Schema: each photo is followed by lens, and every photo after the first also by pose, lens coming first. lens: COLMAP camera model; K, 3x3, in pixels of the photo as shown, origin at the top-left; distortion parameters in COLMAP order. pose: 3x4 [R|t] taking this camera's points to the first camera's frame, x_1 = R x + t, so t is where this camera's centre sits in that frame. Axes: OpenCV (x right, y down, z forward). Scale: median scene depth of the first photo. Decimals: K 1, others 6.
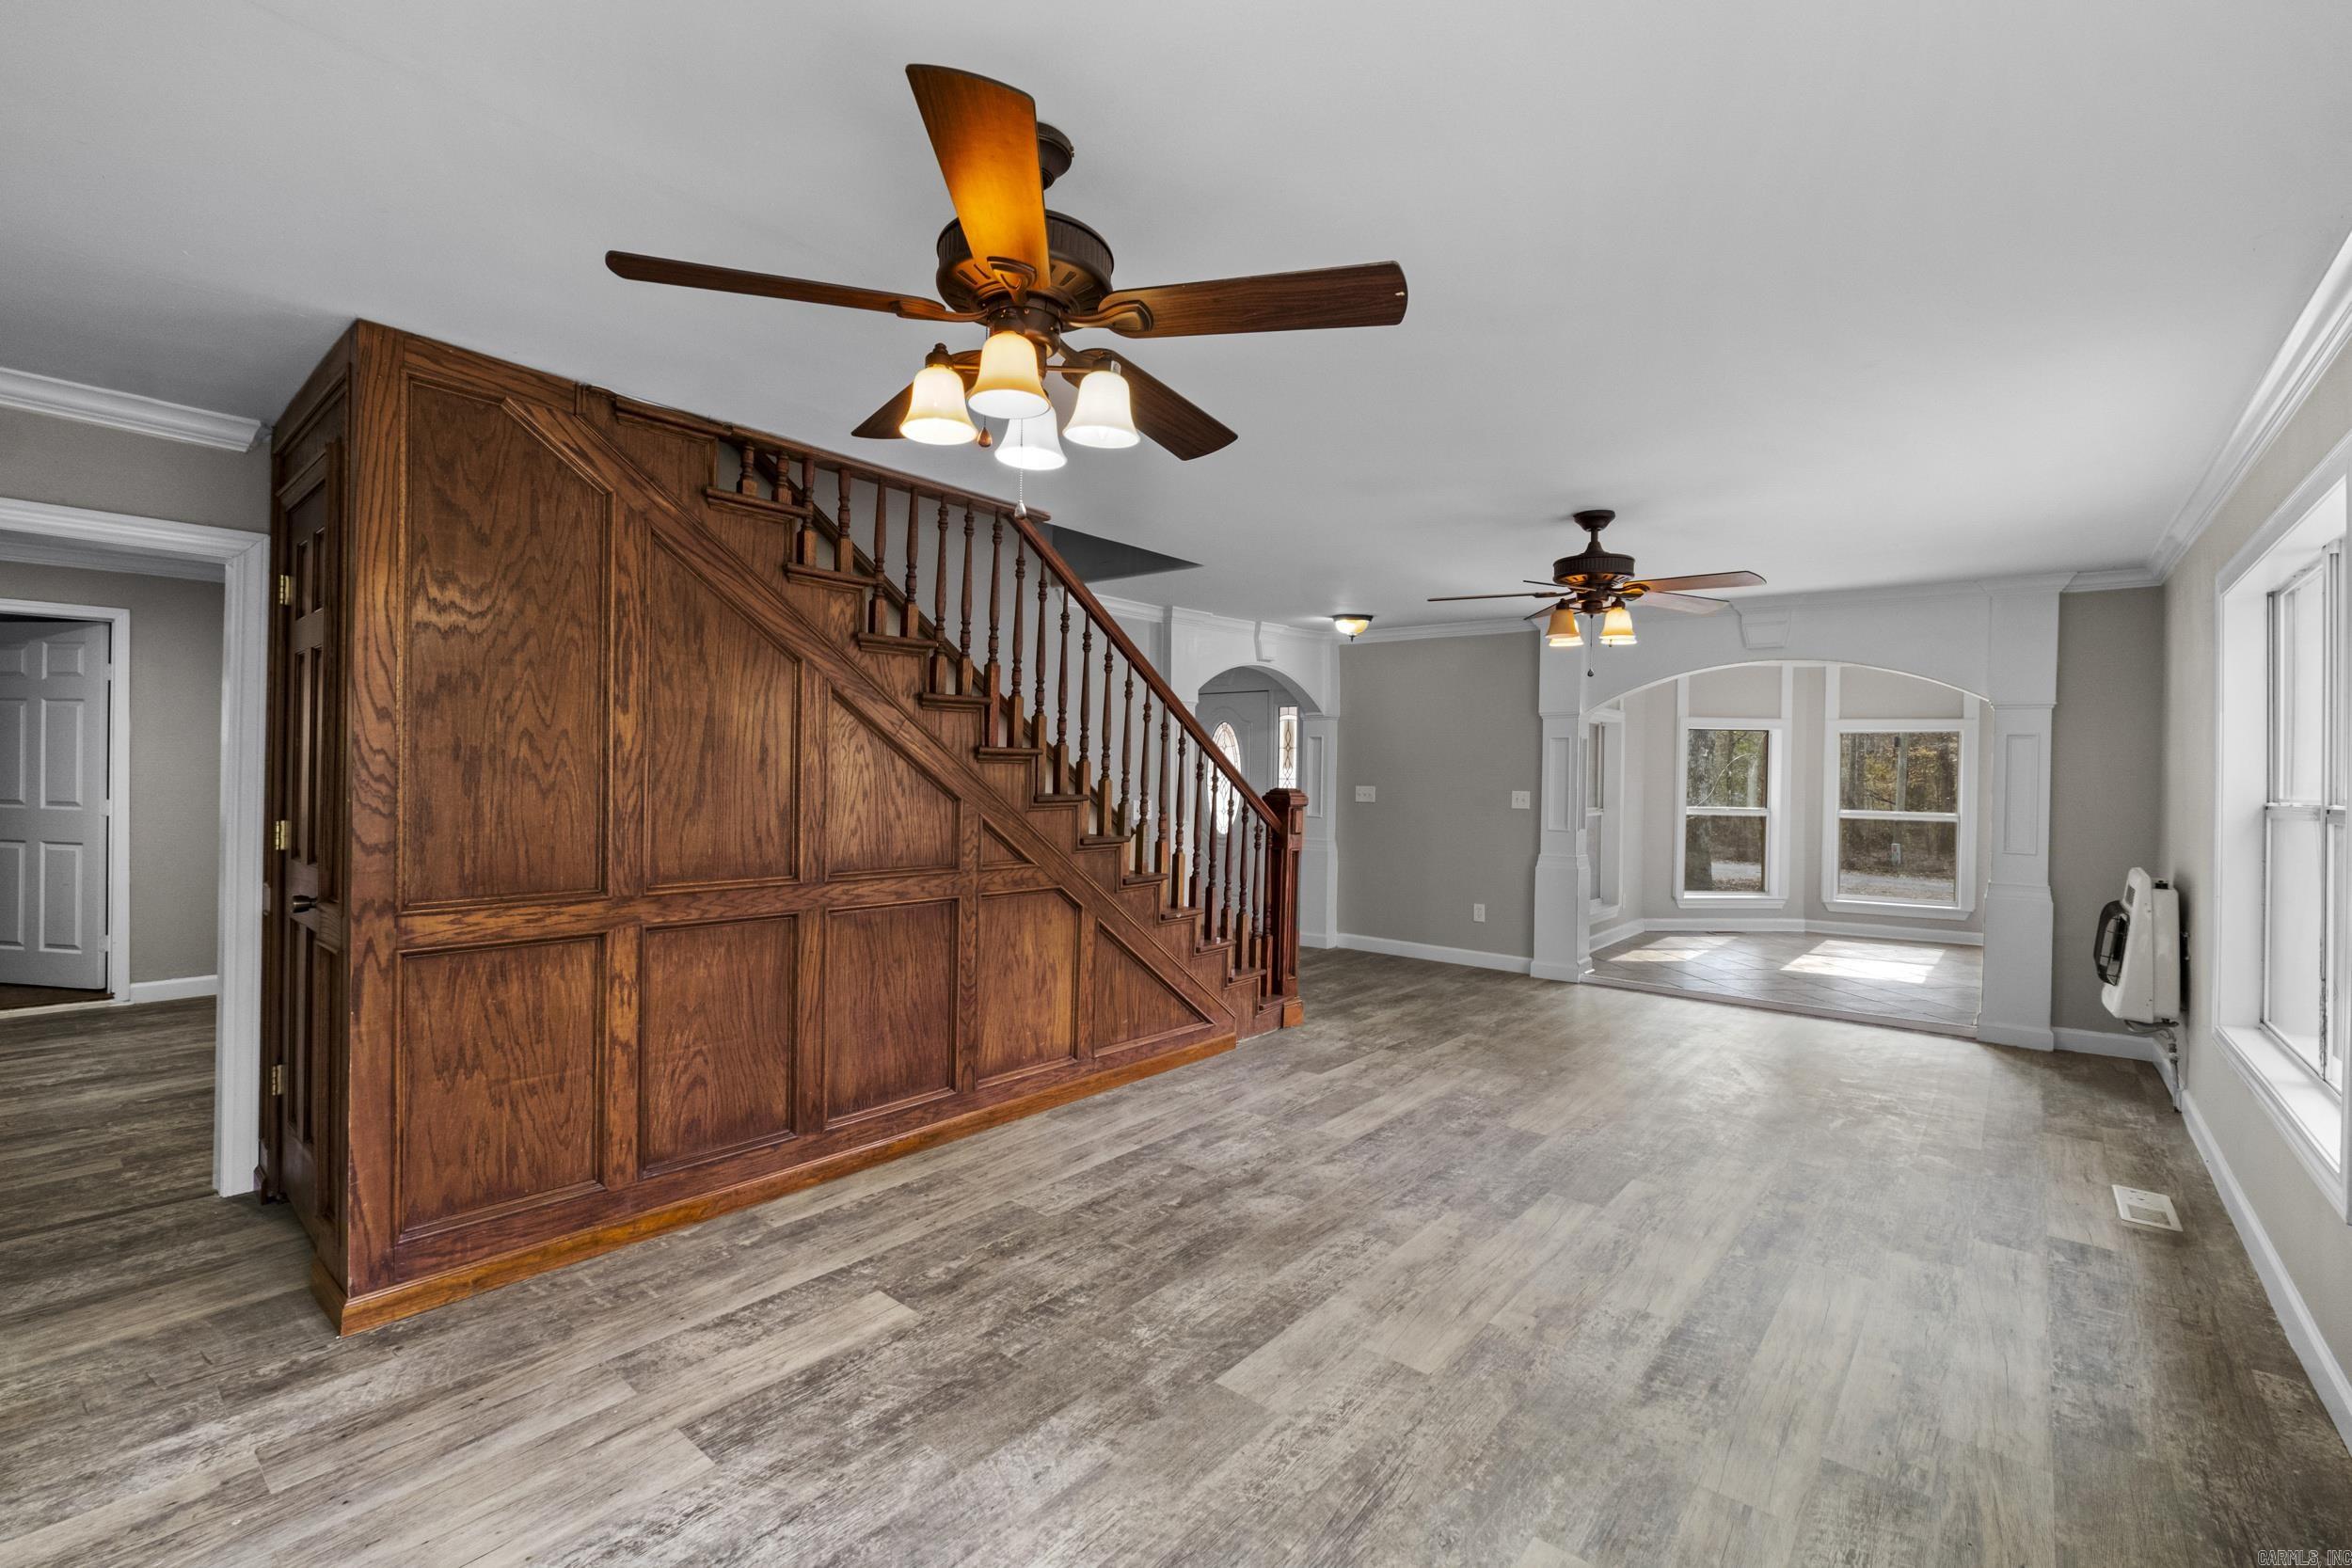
lens RADIAL K [[1024.2, 0, 1155.1], [0, 1024.2, 765.9], [0, 0, 1]] dist [-0.000872, -0.004776]
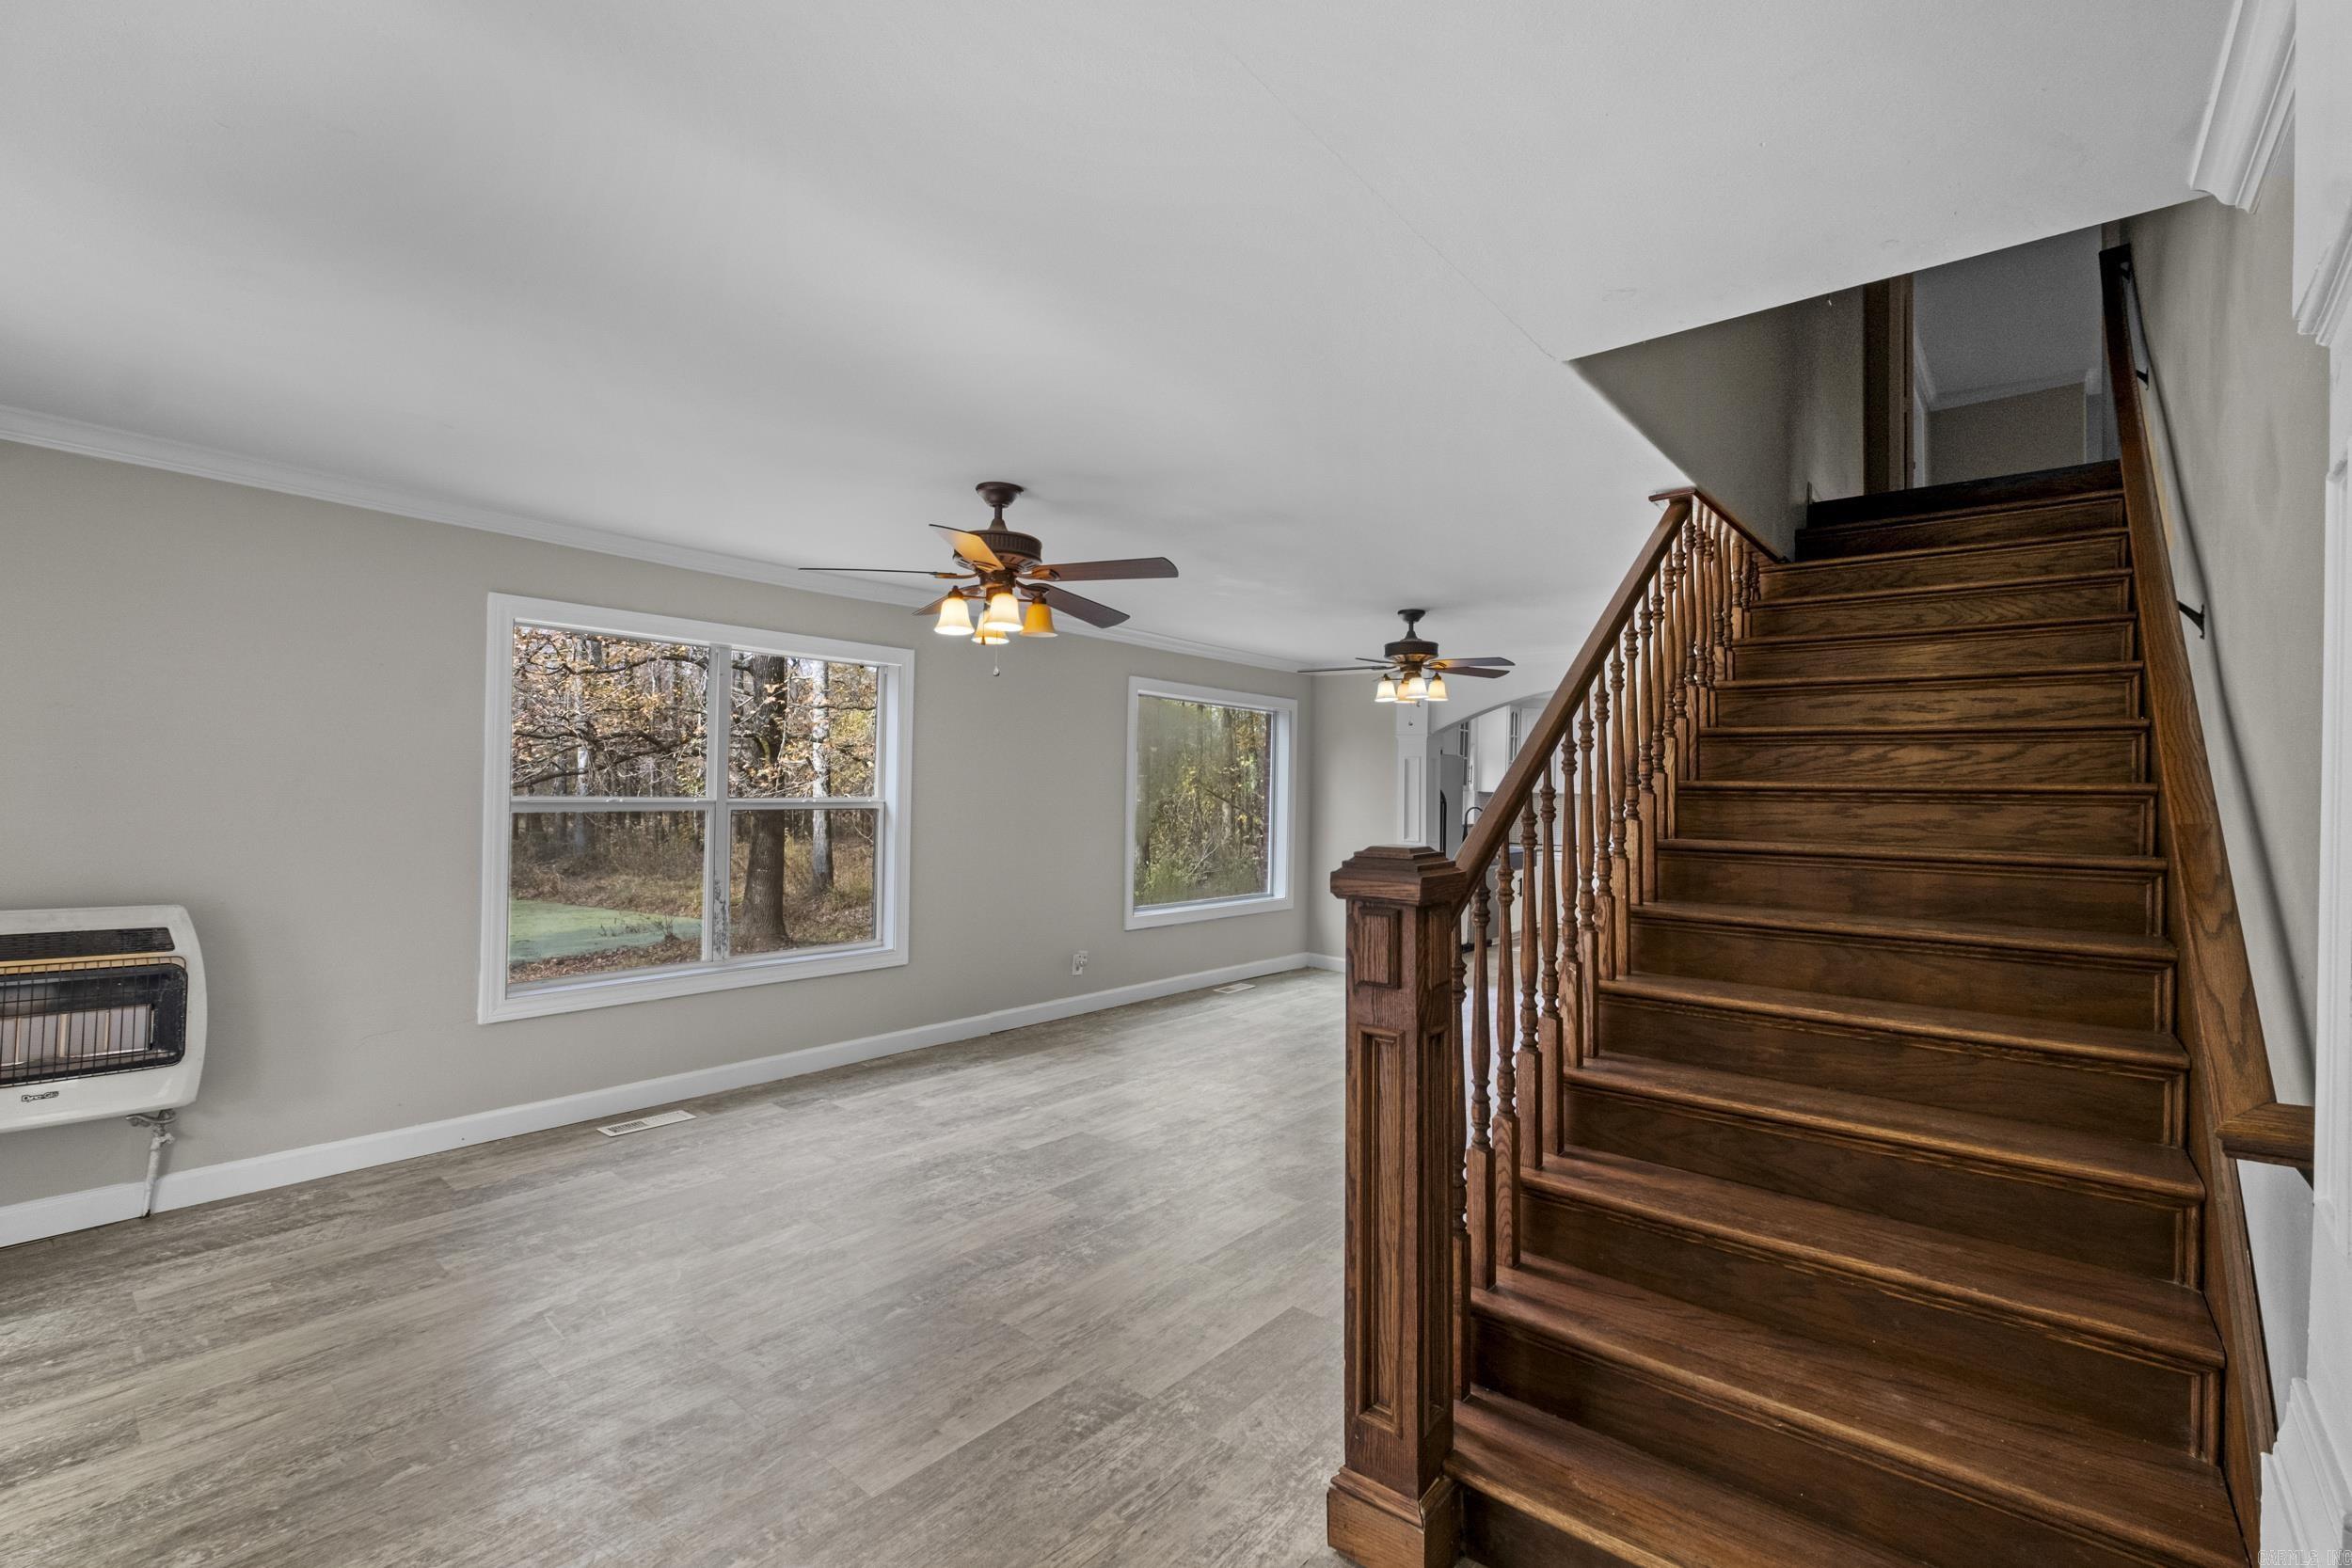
lens RADIAL K [[1015.5, 0, 1151.4], [0, 1015.5, 784.9], [0, 0, 1]] dist [0.000361, 0.000390]
pose [[-0.999459, -0.031083, 0.010763, 0.306770], [-0.031267, 0.999361, -0.017344, 0.014734], [-0.010217, -0.017671, -0.999792, 1.993751]]
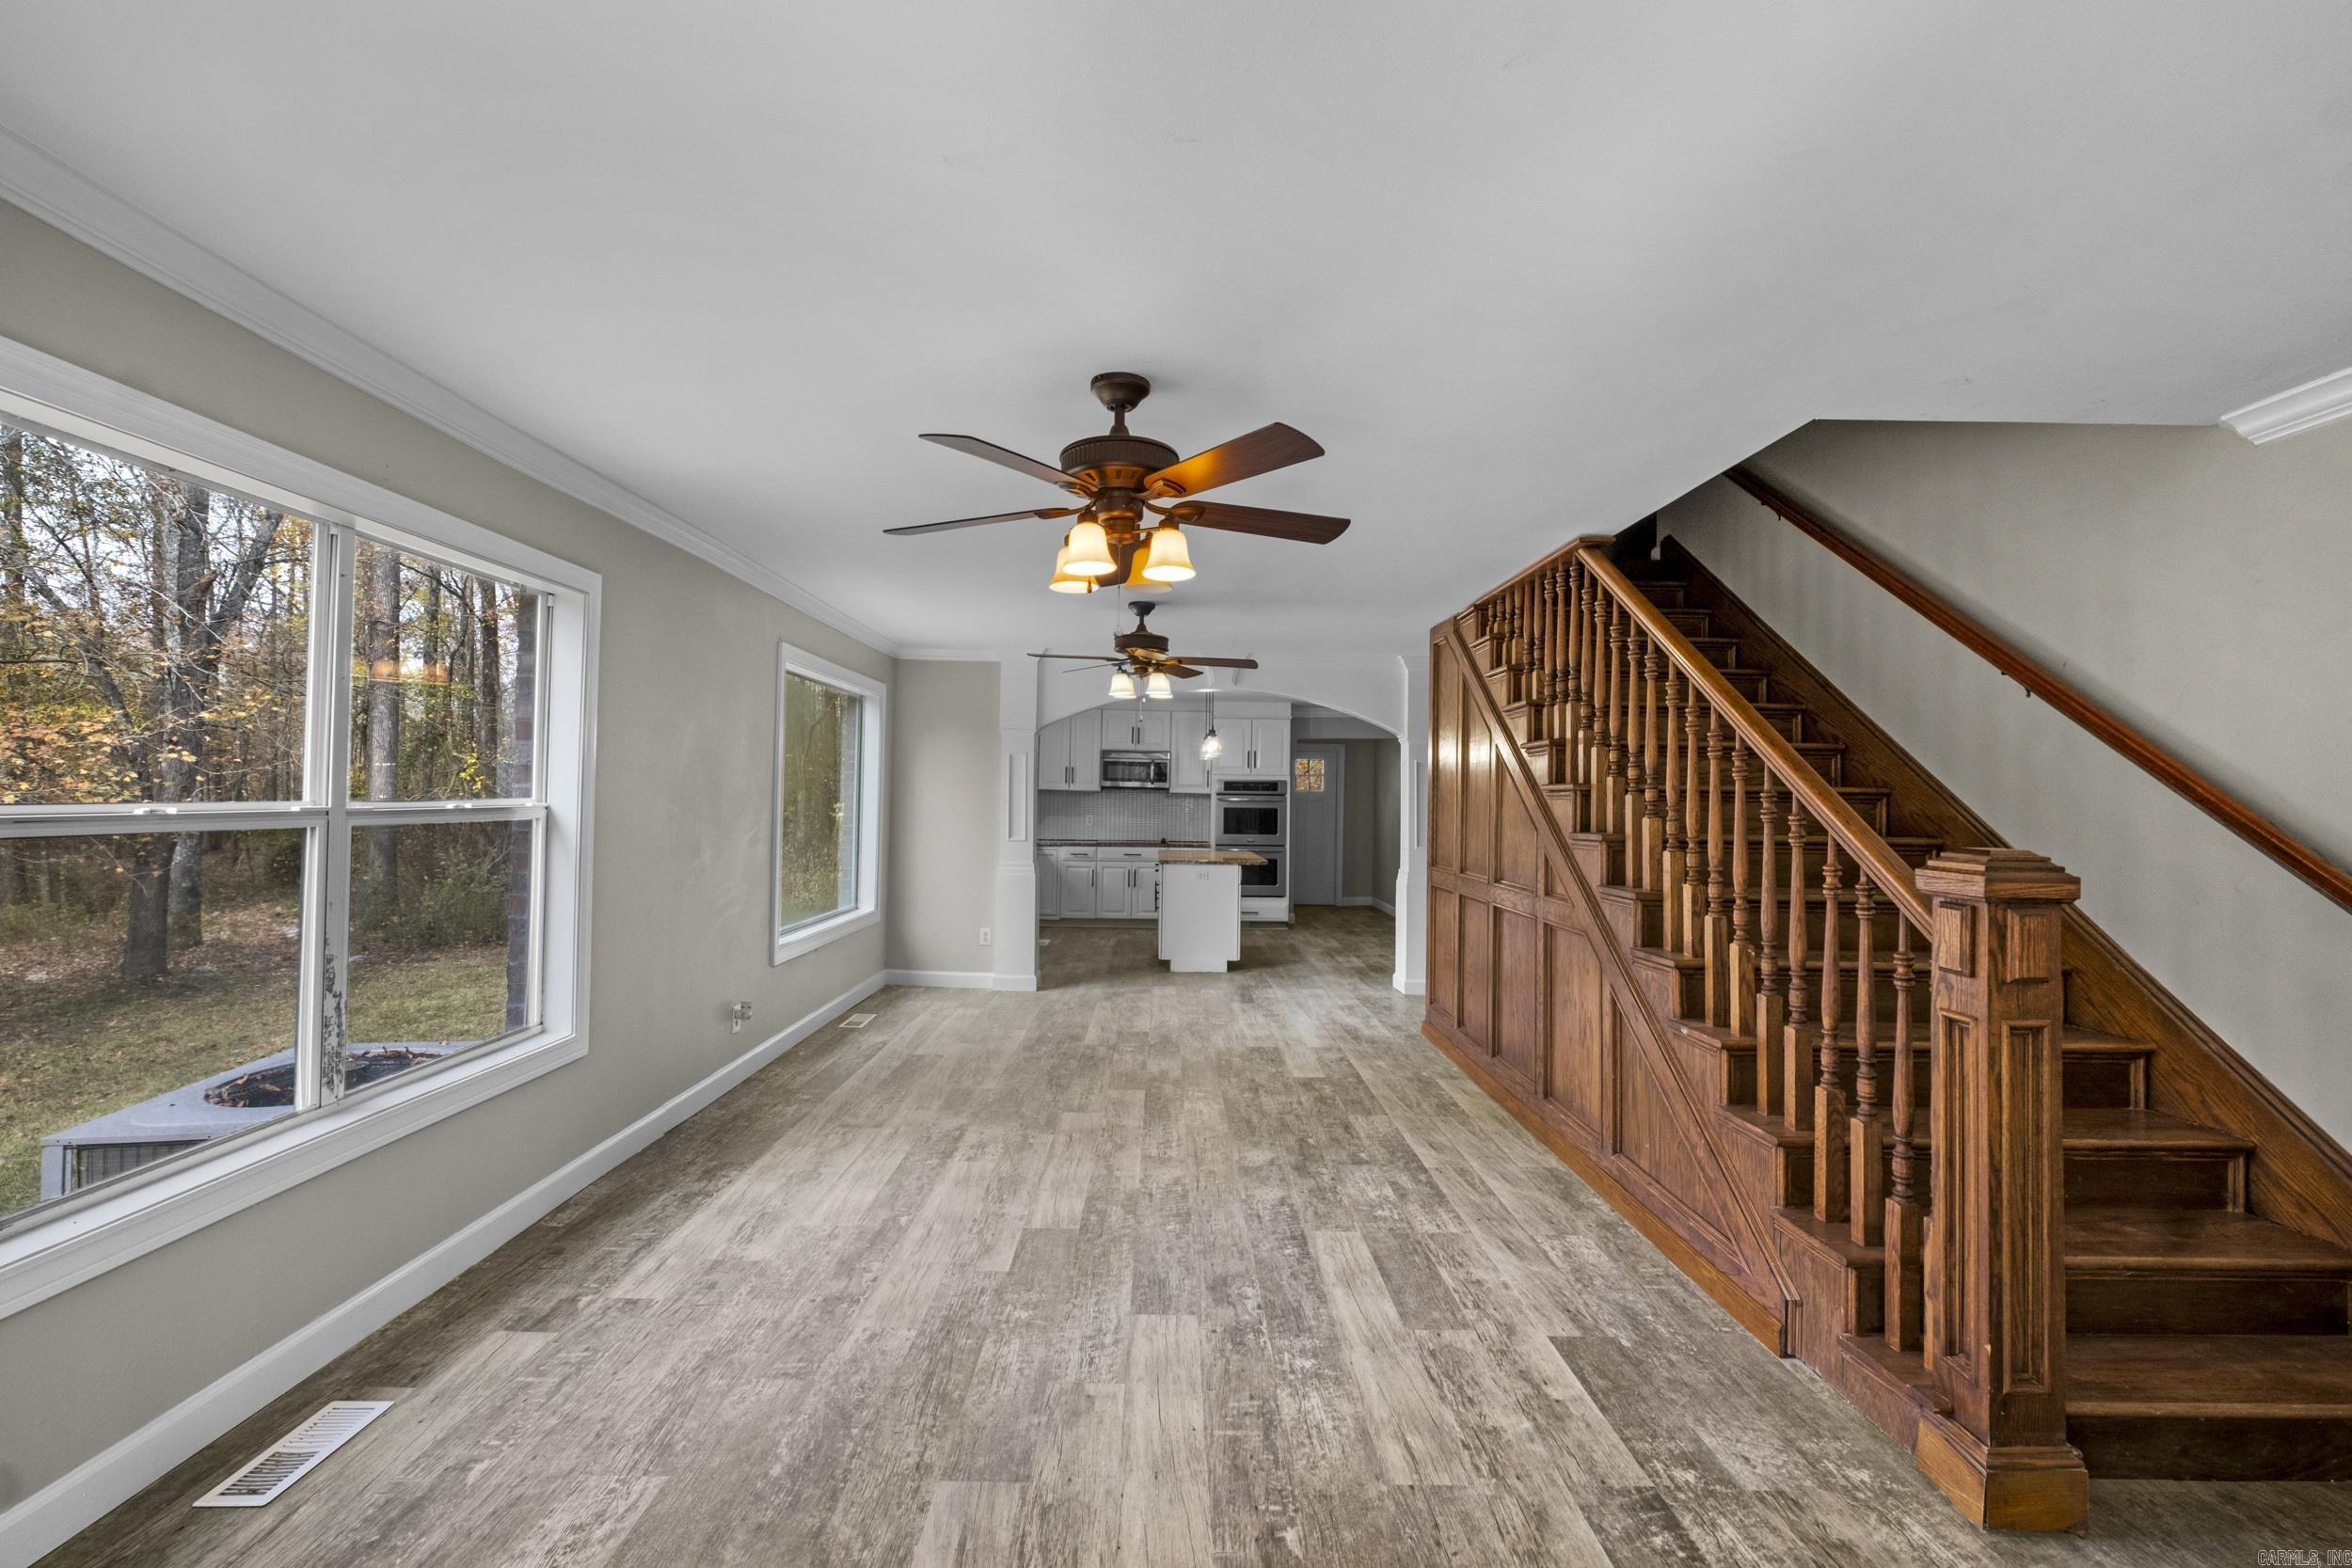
lens RADIAL K [[1022.1, 0, 1152.2], [0, 1022.1, 781.8], [0, 0, 1]] dist [-0.004916, -0.000911]
pose [[-0.765492, -0.035601, -0.642460, 0.872213], [-0.017849, 0.999259, -0.034105, 0.025131], [0.643198, -0.014640, -0.765560, 1.617294]]
